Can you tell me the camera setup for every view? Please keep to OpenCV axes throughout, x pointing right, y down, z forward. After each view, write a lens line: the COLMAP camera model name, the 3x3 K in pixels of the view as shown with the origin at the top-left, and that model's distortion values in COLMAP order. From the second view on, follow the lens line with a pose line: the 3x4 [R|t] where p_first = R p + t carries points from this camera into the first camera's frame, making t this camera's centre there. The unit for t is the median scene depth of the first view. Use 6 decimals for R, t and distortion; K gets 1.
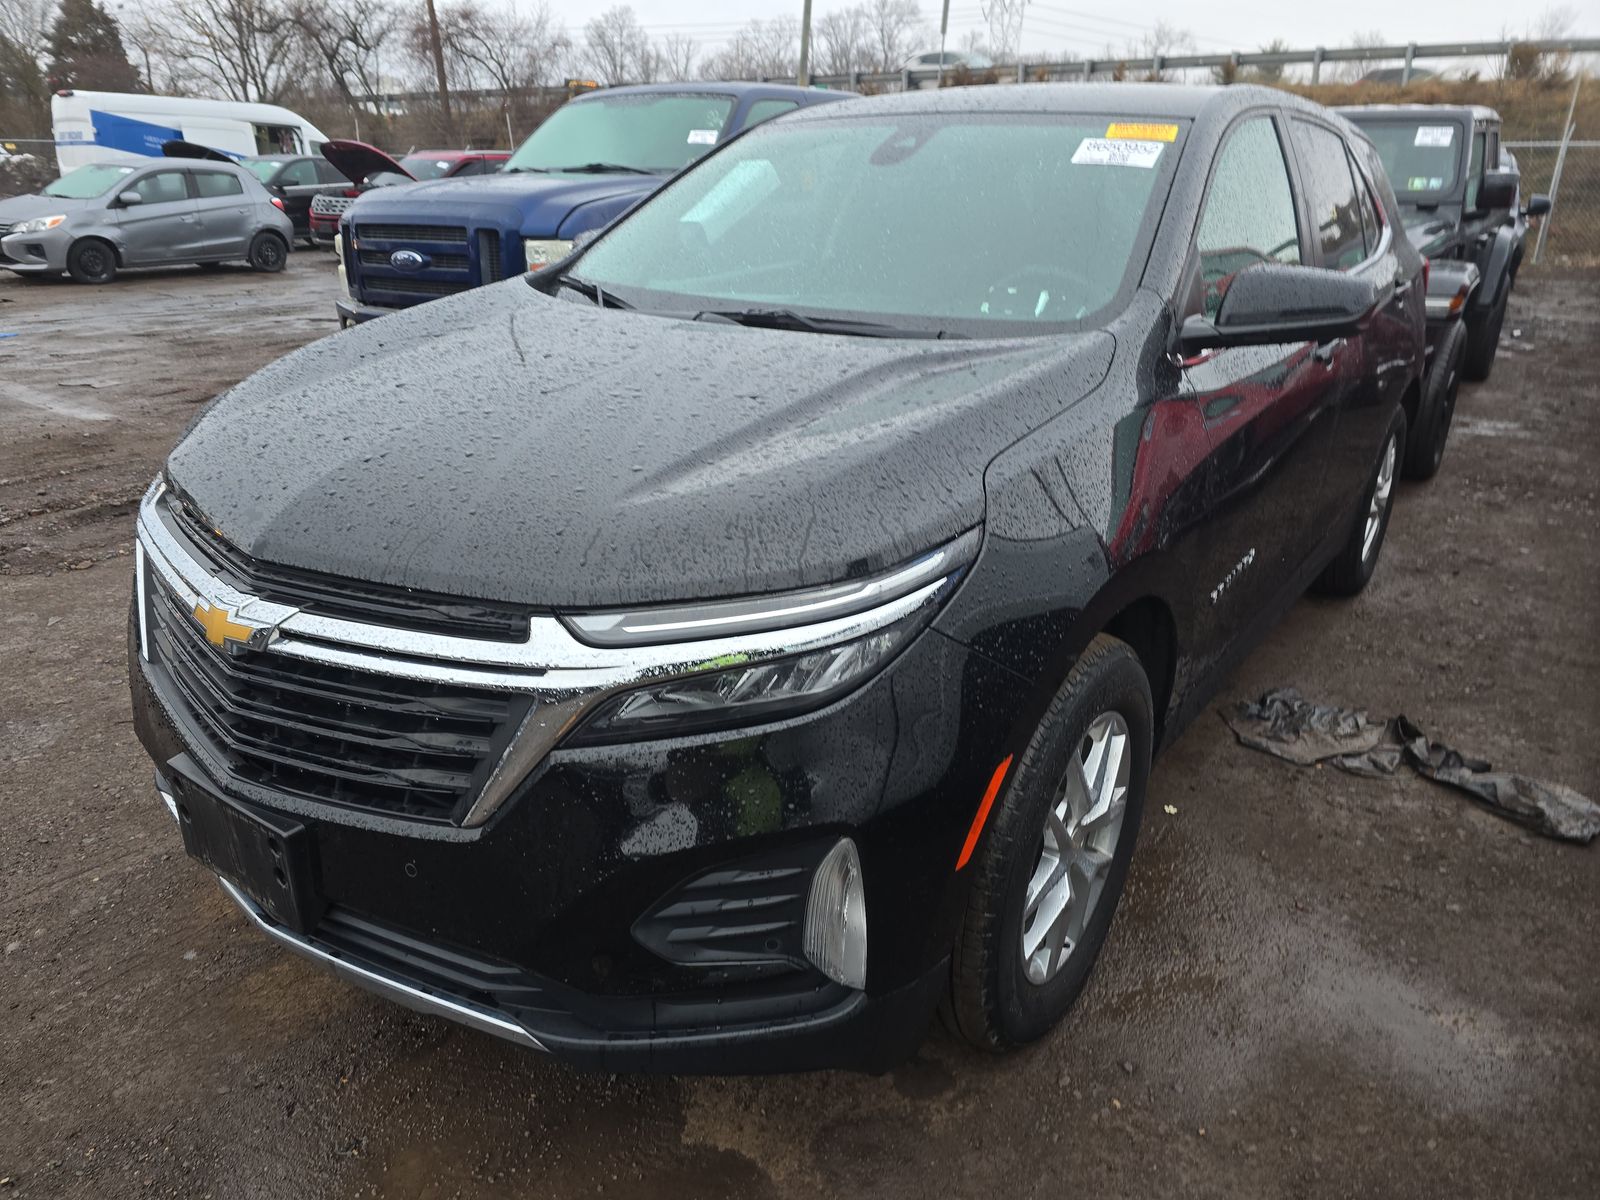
lens RADIAL K [[1083.2, 0, 800.0], [0, 1083.2, 600.0], [0, 0, 1]] dist [0.043239, -0.037548]
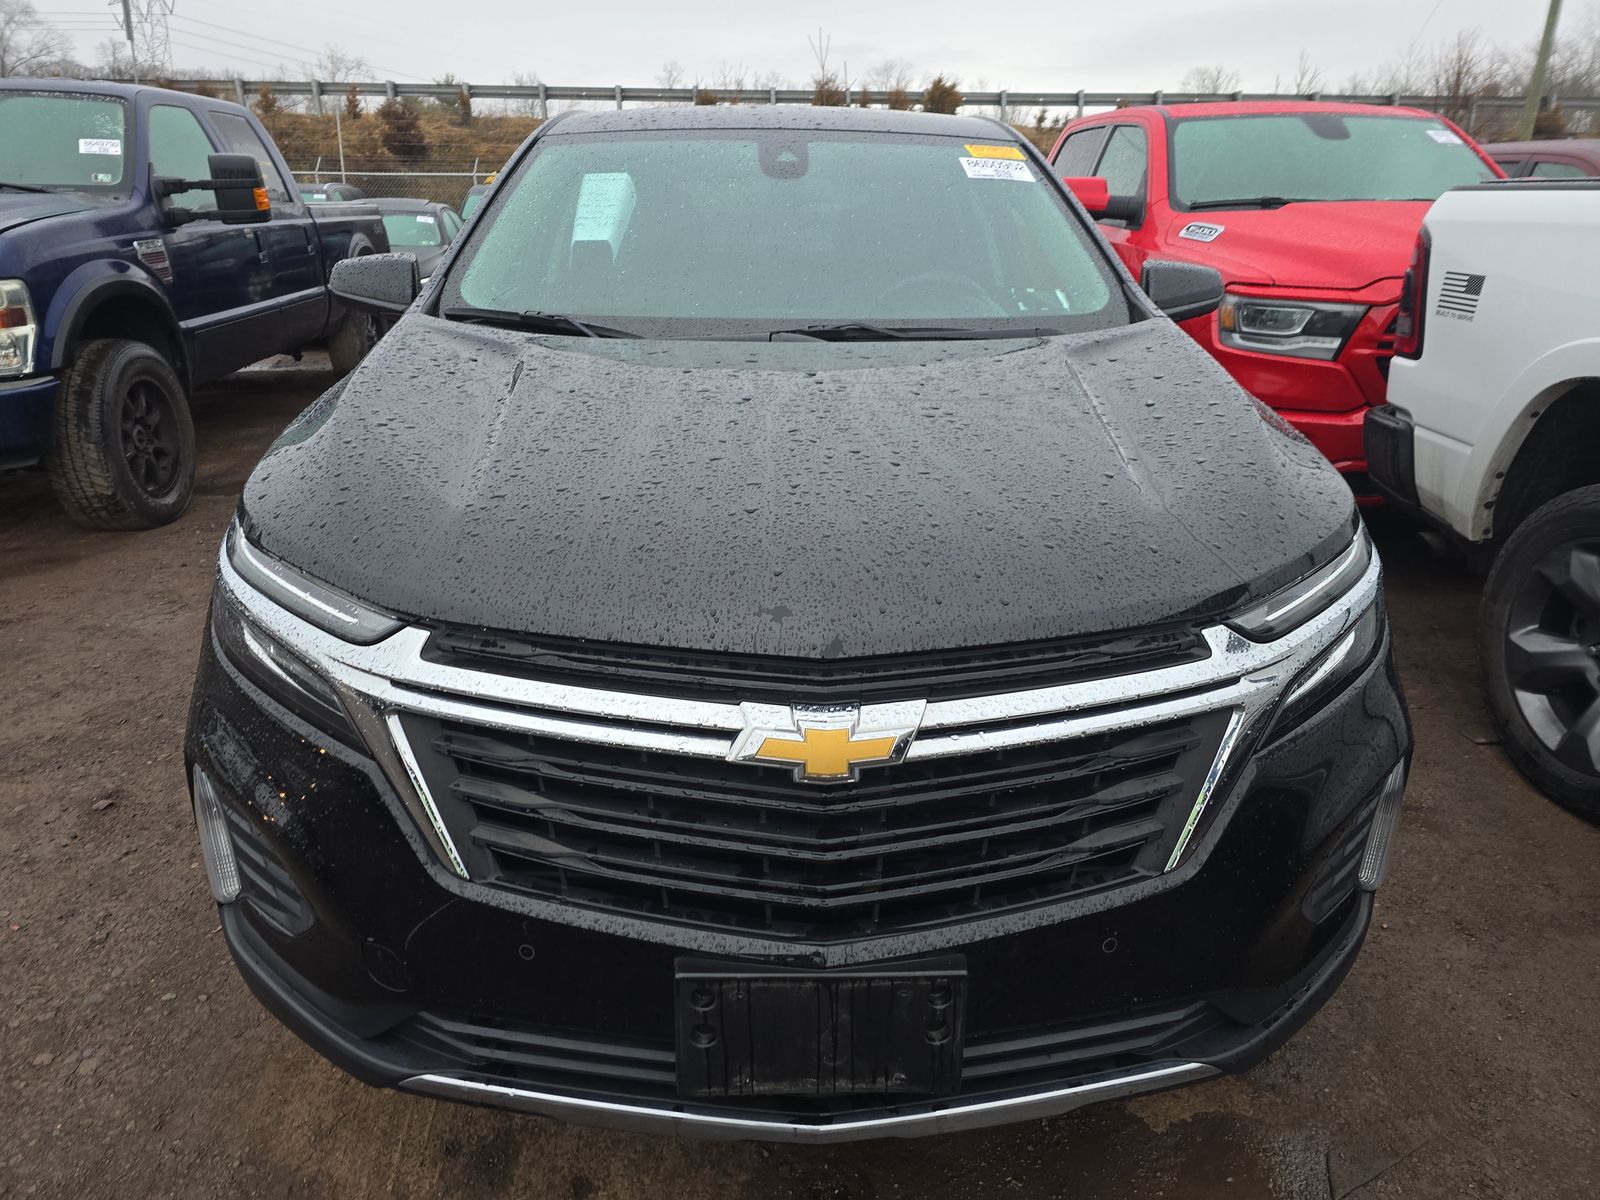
lens RADIAL K [[1083.2, 0, 800.0], [0, 1083.2, 600.0], [0, 0, 1]] dist [0.043239, -0.037548]
pose [[0.784688, -0.213595, 0.581930, -0.991203], [0.226316, 0.972673, 0.051846, -0.128841], [-0.577102, 0.091018, 0.811585, 0.384134]]
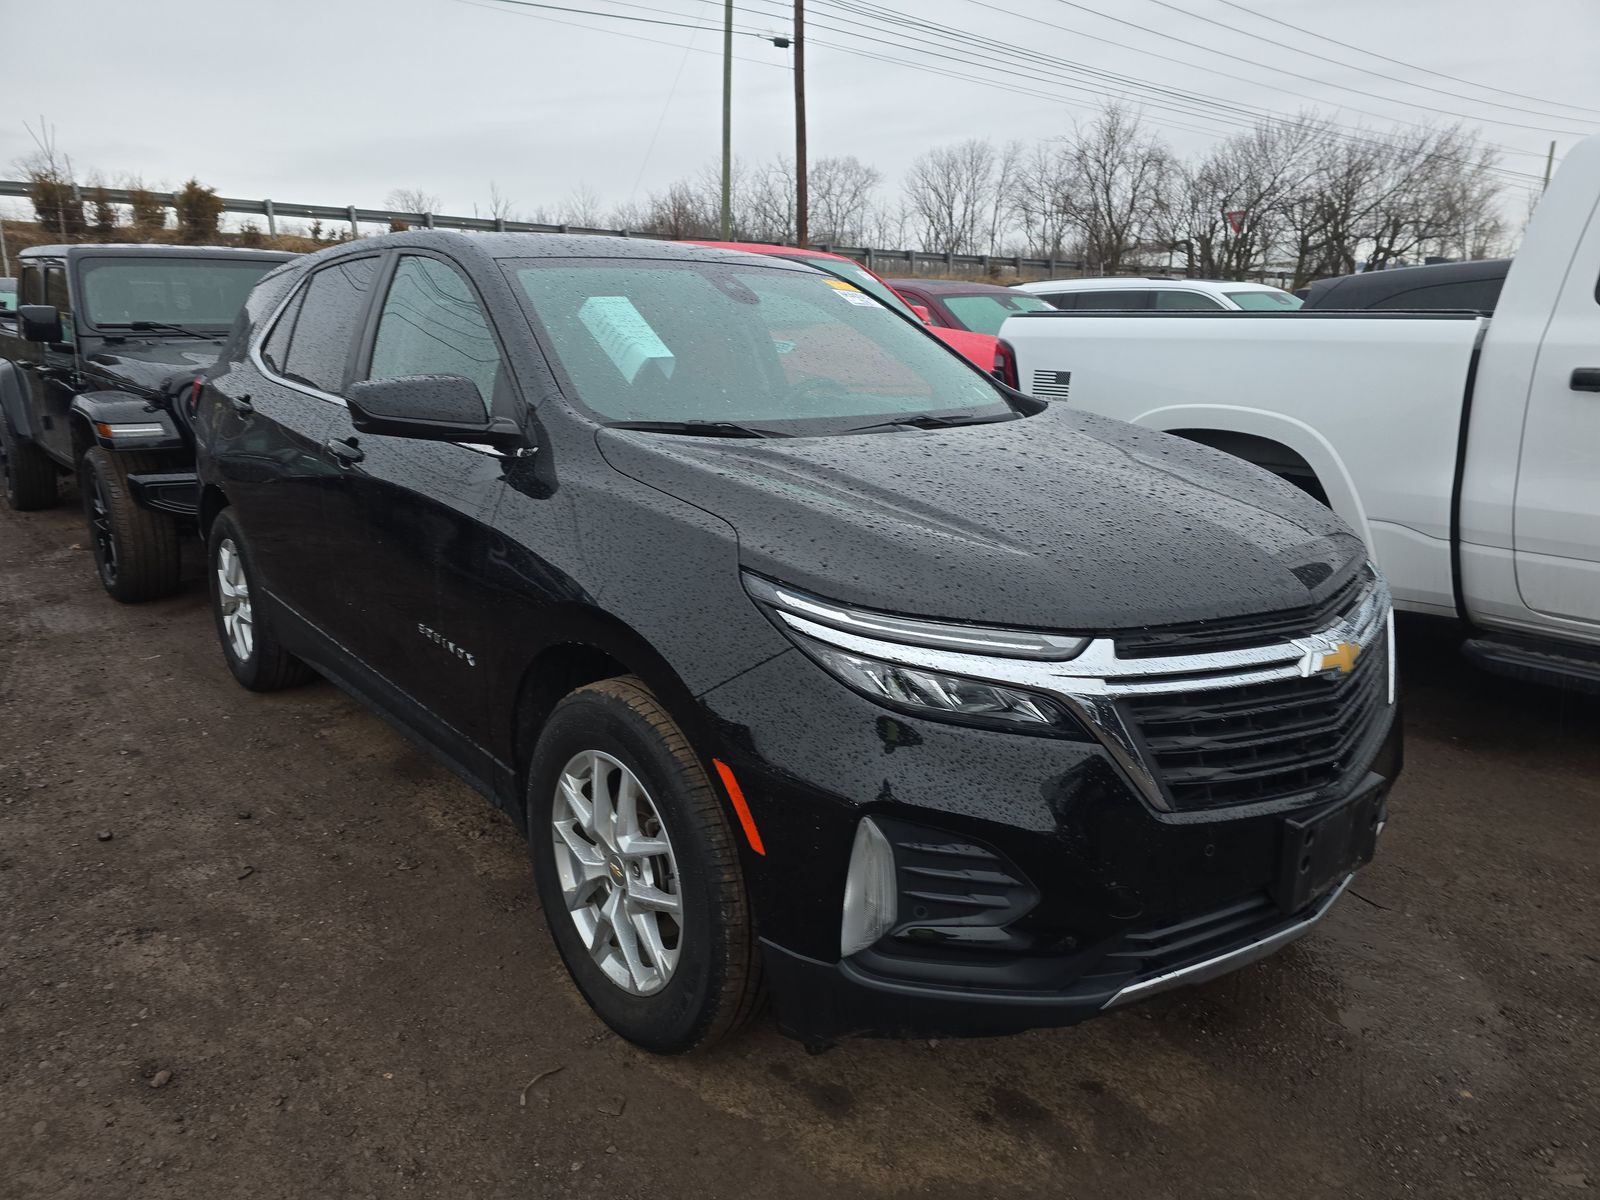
lens RADIAL K [[1073.5, 0, 800.0], [0, 1073.5, 600.0], [0, 0, 1]] dist [0.073677, -0.064903]
pose [[0.231593, -0.245266, 0.941387, -1.615961], [0.347494, 0.924710, 0.155433, -0.361724], [-0.908632, 0.291129, 0.299385, 0.957360]]
